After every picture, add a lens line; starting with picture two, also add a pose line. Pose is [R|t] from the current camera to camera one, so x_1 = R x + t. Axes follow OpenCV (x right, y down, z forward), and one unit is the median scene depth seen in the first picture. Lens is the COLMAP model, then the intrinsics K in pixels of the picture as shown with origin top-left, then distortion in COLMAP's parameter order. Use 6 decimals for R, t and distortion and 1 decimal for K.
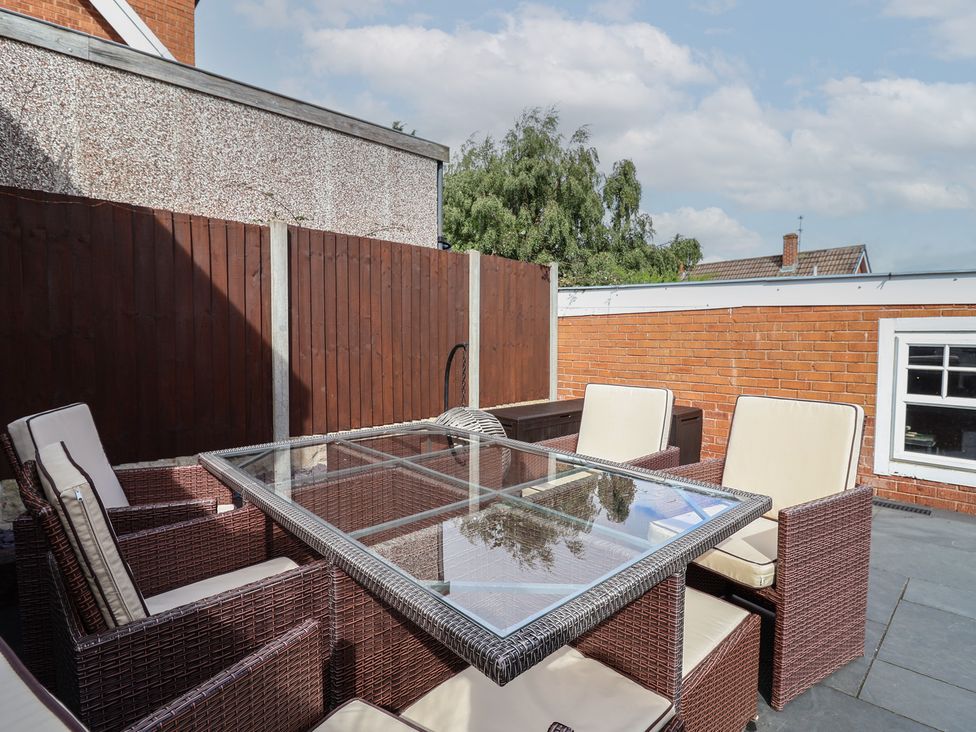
lens RADIAL K [[505.8, 0, 488.0], [0, 505.8, 366.0], [0, 0, 1]] dist [-0.006192, -0.009080]
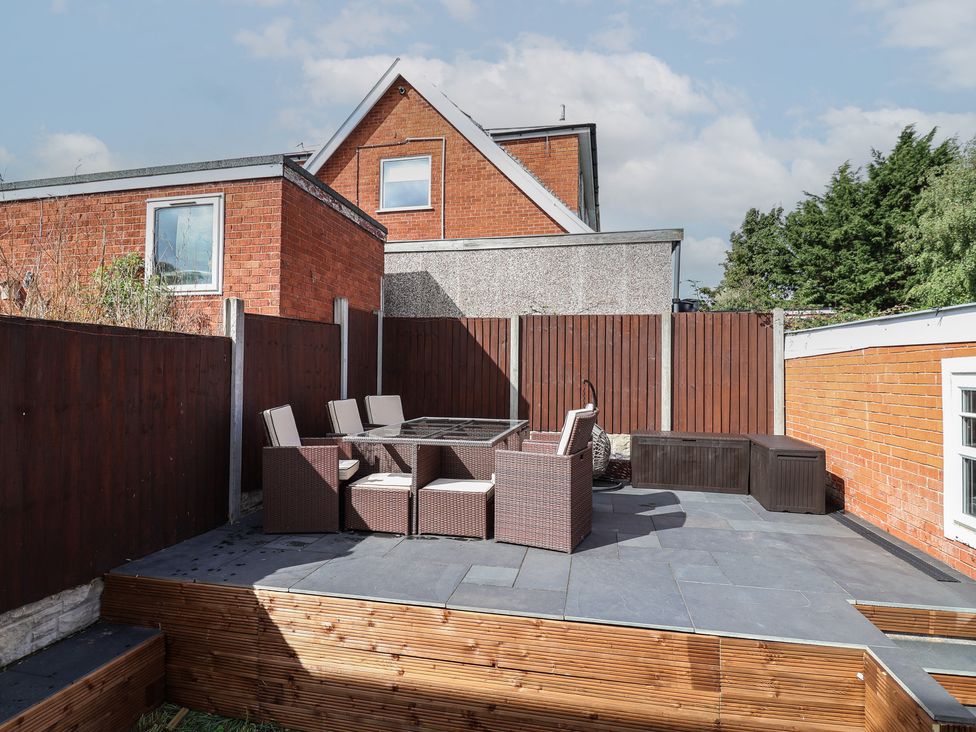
lens RADIAL K [[510.4, 0, 488.0], [0, 510.4, 366.0], [0, 0, 1]] dist [-0.010911, -0.008641]
pose [[0.575652, -0.006937, -0.817665, 1.067619], [-0.060921, 0.996821, -0.051347, 0.013335], [0.815422, 0.079371, 0.573399, -0.169614]]
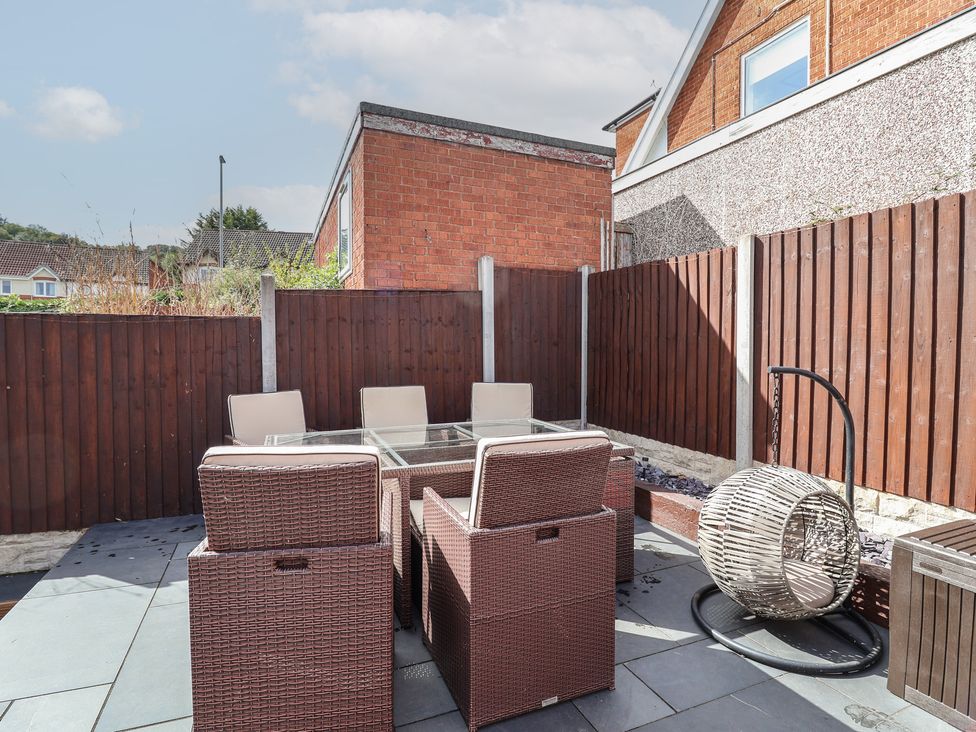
lens RADIAL K [[505.8, 0, 488.0], [0, 505.8, 366.0], [0, 0, 1]] dist [-0.006192, -0.009080]
pose [[-0.338708, 0.036648, -0.940178, 0.665531], [-0.057652, 0.996555, 0.059616, -0.061836], [0.939124, 0.074396, -0.335428, 0.844471]]
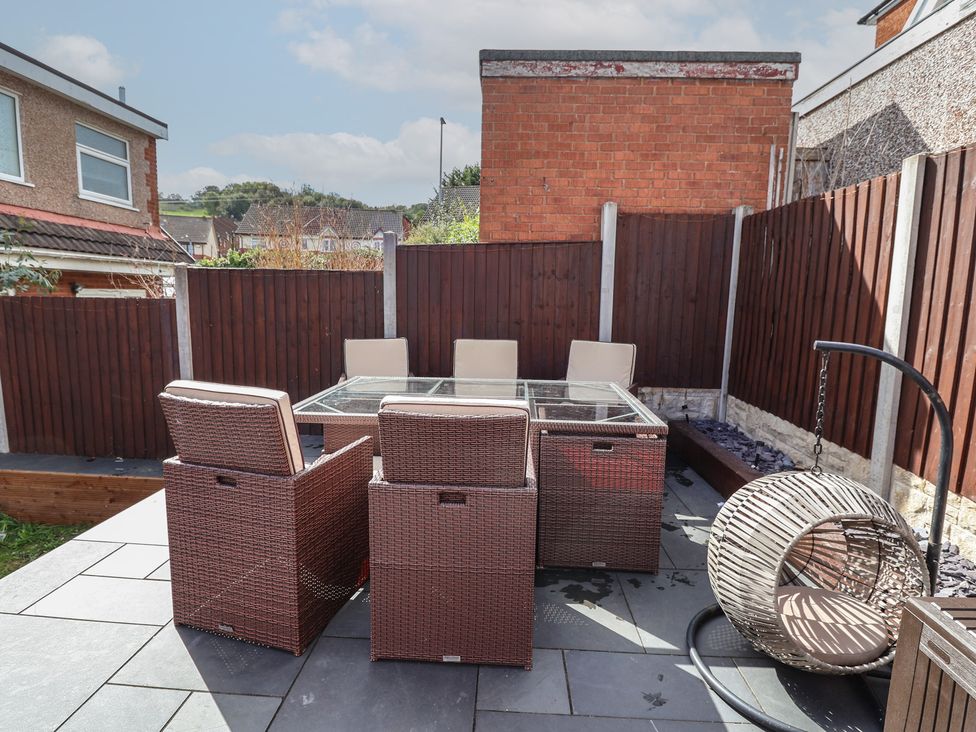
lens RADIAL K [[510.4, 0, 488.0], [0, 510.4, 366.0], [0, 0, 1]] dist [-0.010911, -0.008641]
pose [[-0.709643, 0.083989, -0.699537, 0.503670], [-0.062162, 0.981534, 0.180907, -0.086603], [0.701814, 0.171864, -0.691318, 1.074484]]
